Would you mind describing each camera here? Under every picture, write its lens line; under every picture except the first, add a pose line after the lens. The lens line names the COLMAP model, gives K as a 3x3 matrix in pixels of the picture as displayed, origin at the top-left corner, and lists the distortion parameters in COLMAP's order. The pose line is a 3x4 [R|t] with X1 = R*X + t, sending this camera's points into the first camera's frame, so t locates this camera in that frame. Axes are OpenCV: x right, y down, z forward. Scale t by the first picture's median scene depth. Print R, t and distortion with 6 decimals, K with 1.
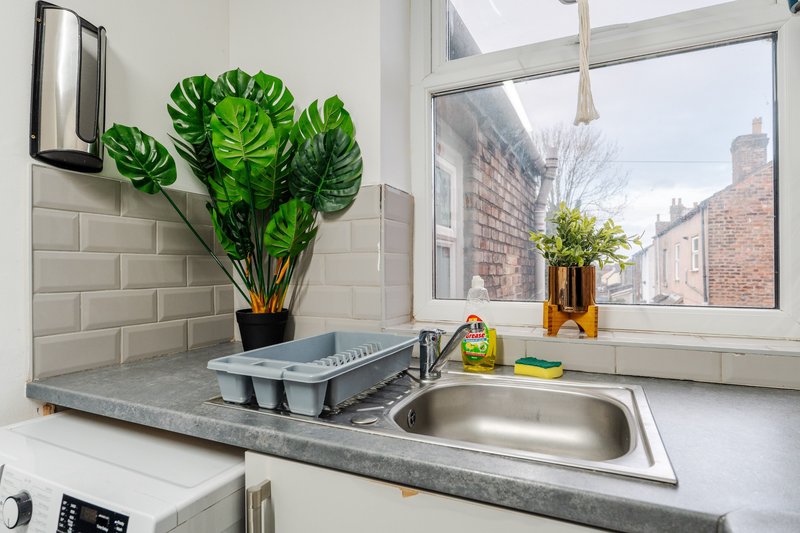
lens RADIAL K [[404.9, 0, 394.6], [0, 404.9, 265.2], [0, 0, 1]] dist [-0.003581, -0.000149]
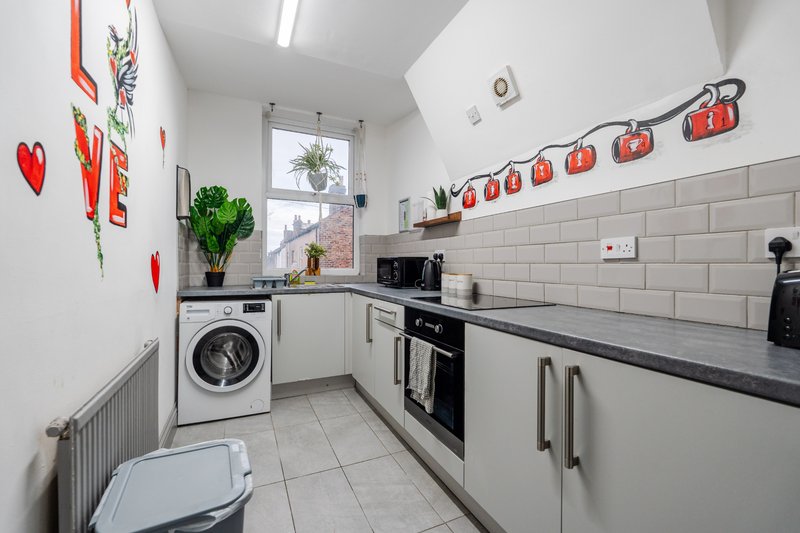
lens RADIAL K [[355.3, 0, 400.6], [0, 355.3, 265.4], [0, 0, 1]] dist [-0.001406, -0.000045]
pose [[0.616066, -0.004119, 0.787684, -1.437343], [-0.003839, 0.999959, 0.008231, 0.037029], [-0.787685, -0.008095, 0.616025, -1.433382]]
